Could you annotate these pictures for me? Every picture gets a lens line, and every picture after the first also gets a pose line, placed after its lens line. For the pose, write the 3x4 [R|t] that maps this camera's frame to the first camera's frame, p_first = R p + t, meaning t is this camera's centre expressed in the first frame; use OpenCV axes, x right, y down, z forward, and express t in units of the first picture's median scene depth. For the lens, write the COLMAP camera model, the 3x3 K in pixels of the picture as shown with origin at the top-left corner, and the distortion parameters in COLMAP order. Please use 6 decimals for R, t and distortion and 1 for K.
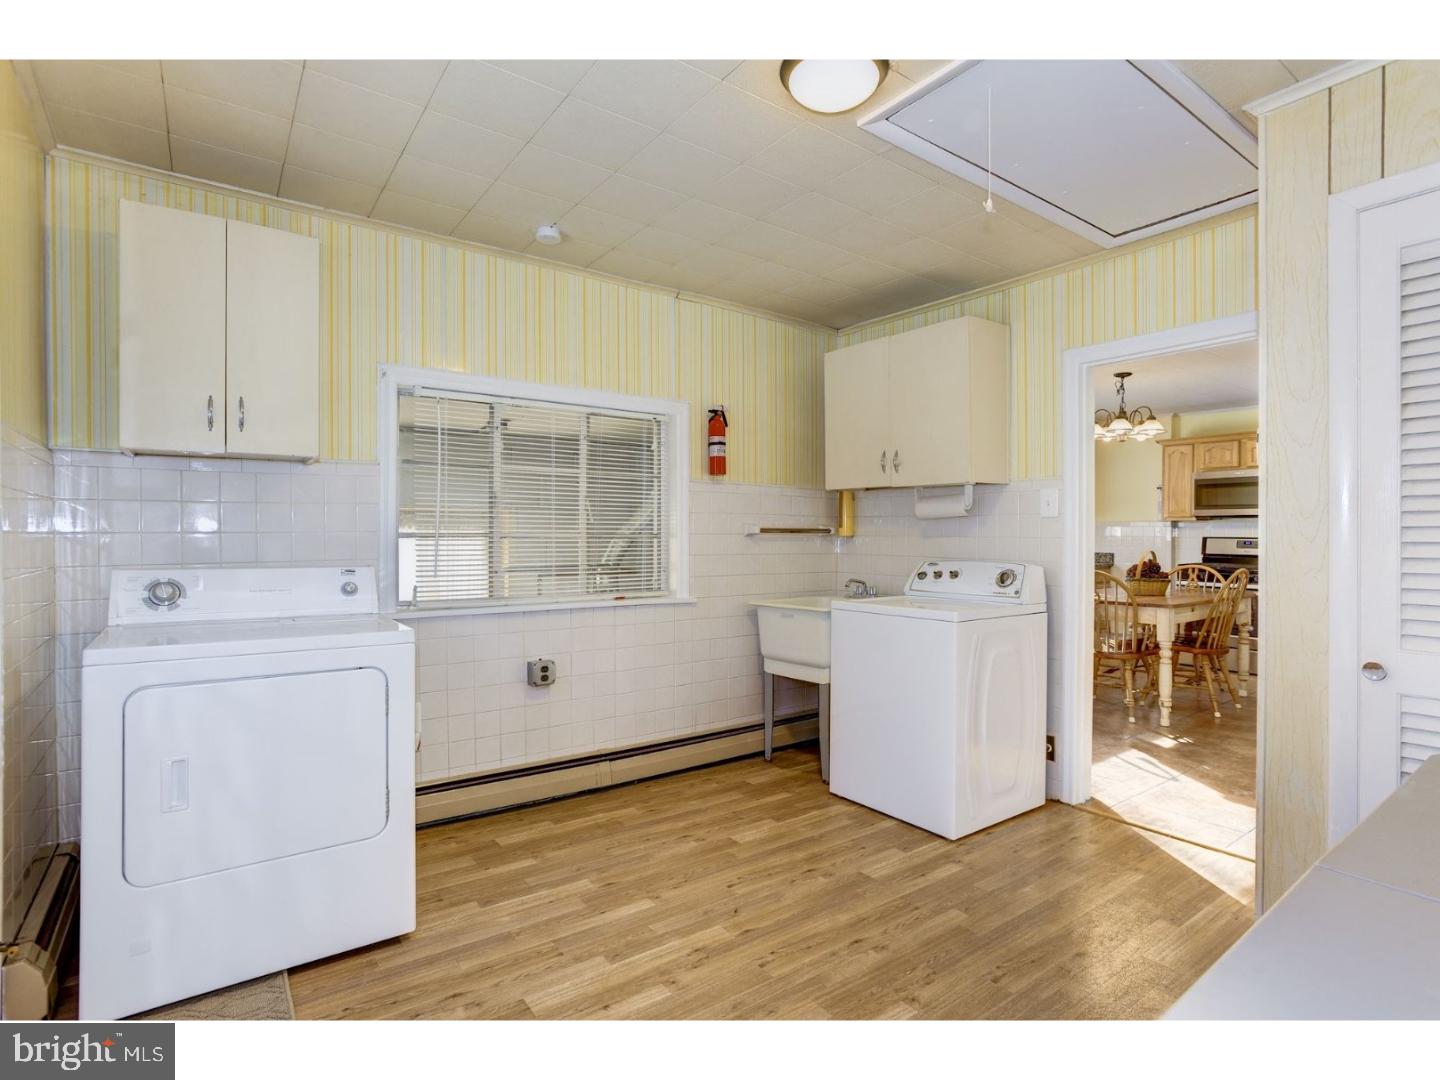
lens RADIAL K [[712.3, 0, 701.4], [0, 712.3, 537.8], [0, 0, 1]] dist [-0.000230, 0.000435]
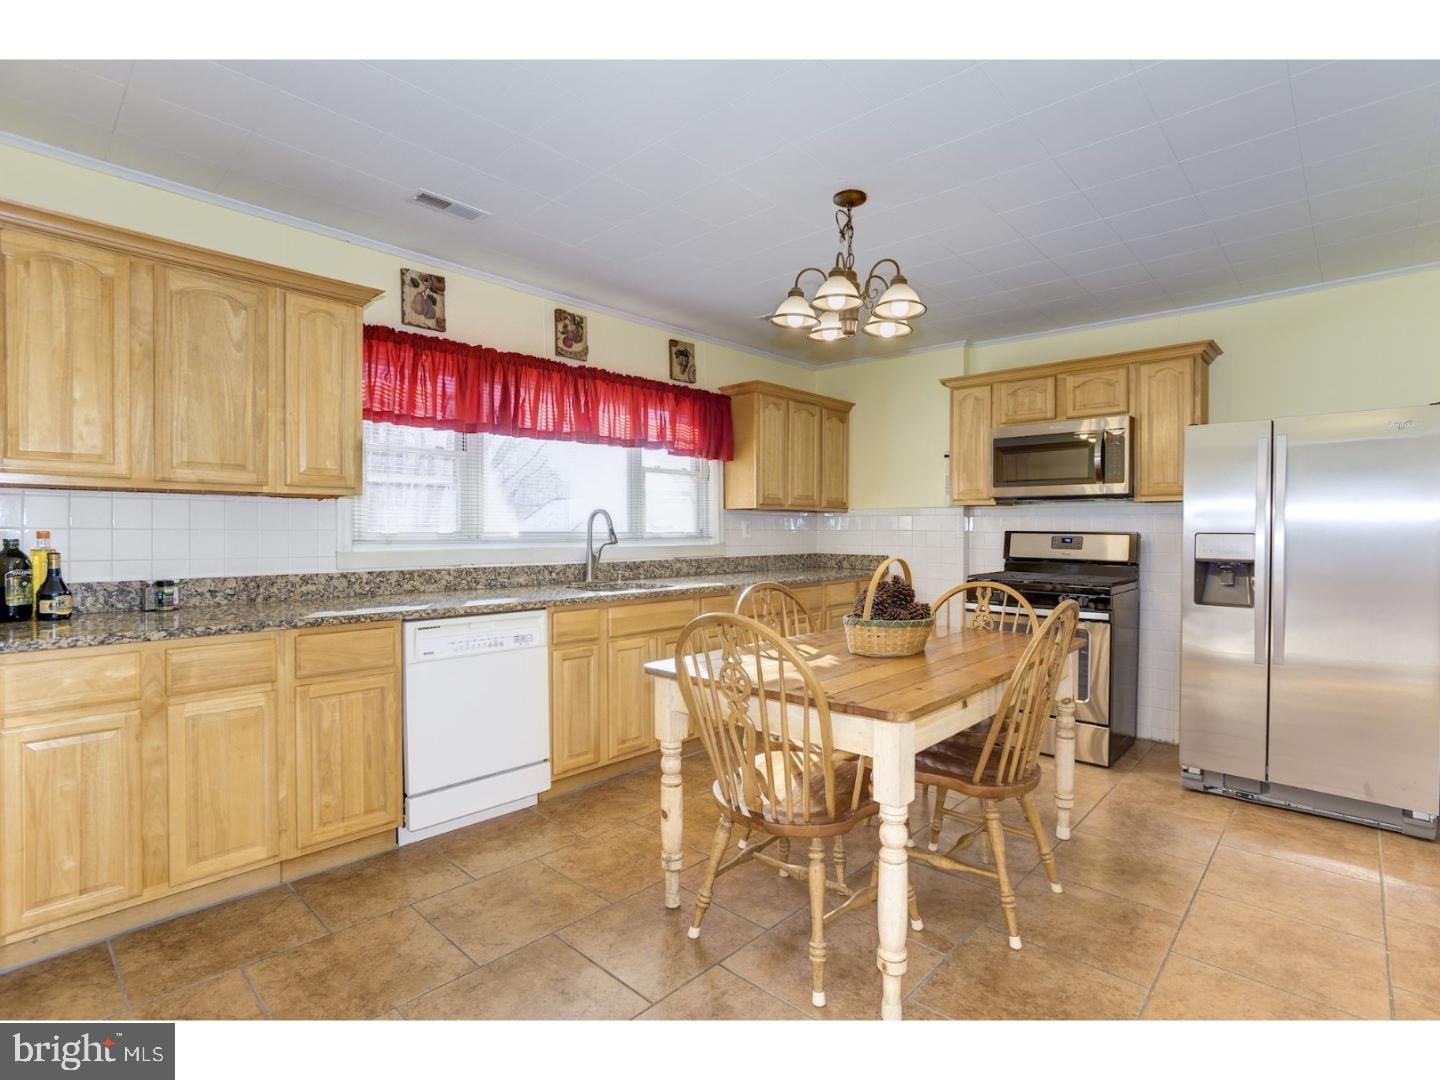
lens RADIAL K [[704.7, 0, 720.0], [0, 704.7, 540.0], [0, 0, 1]] dist [-0.023876, 0.000999]
pose [[0.978410, -0.003671, 0.206640, 0.350754], [0.002088, 0.999967, 0.007879, 0.001682], [-0.206662, -0.007278, 0.978385, 0.473946]]
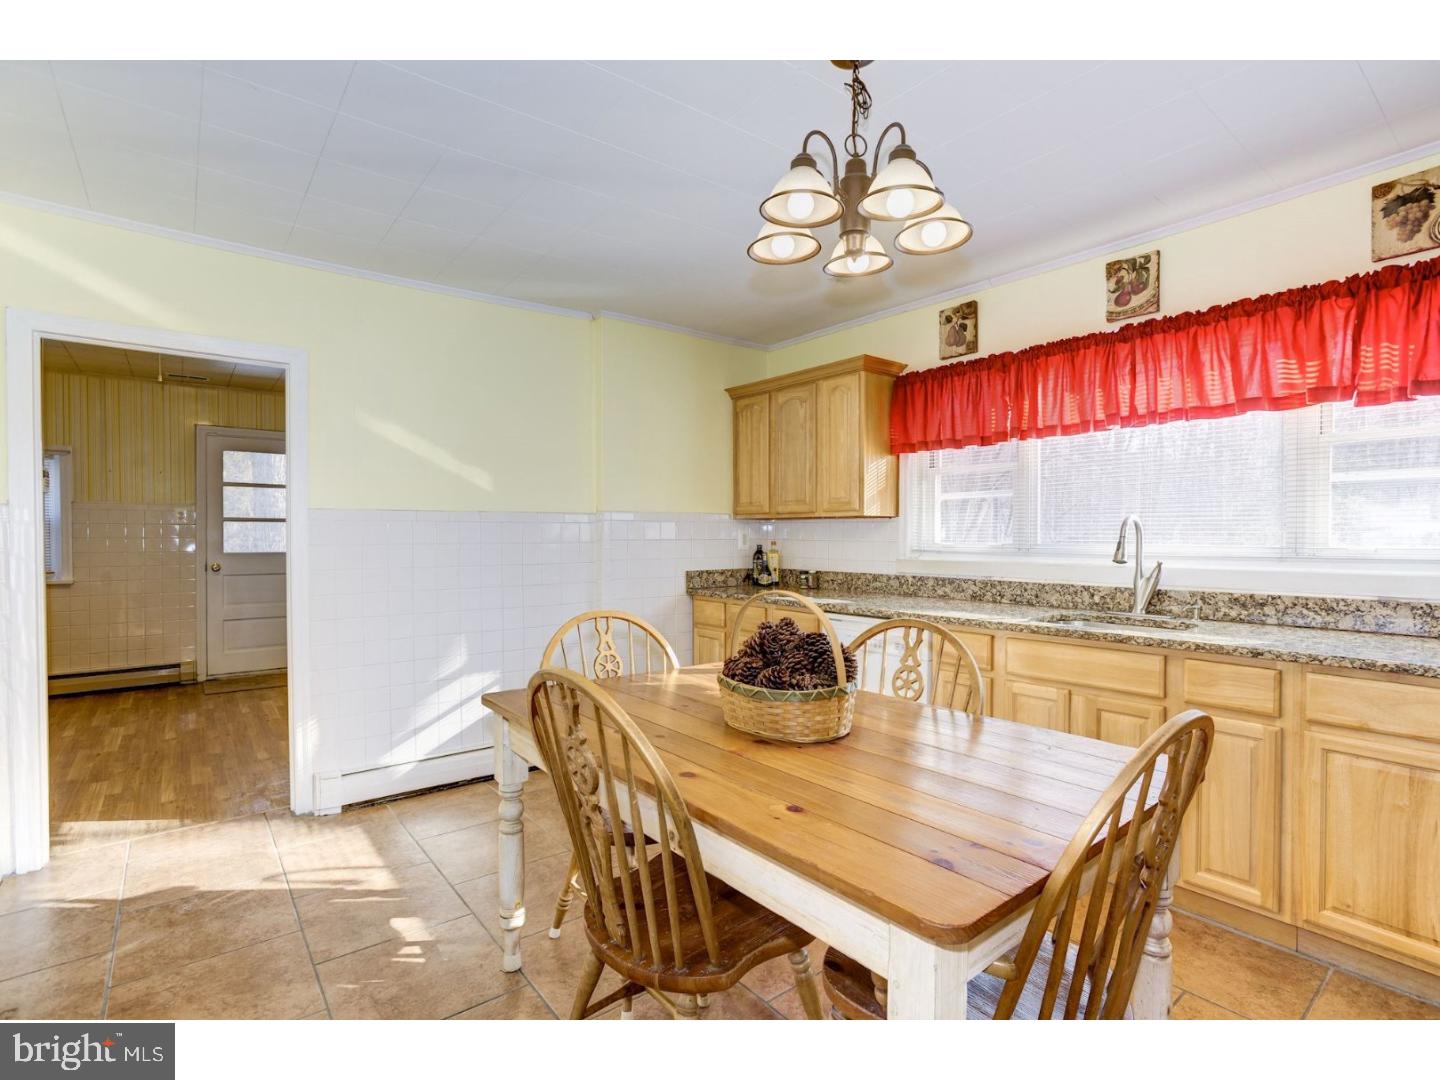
lens RADIAL K [[724.4, 0, 747.8], [0, 724.4, 537.5], [0, 0, 1]] dist [0.002154, 0.001913]
pose [[0.082650, 0.002936, -0.996574, 0.753567], [-0.005222, 0.999983, 0.002513, -0.005132], [0.996565, 0.004996, 0.082664, 0.768050]]
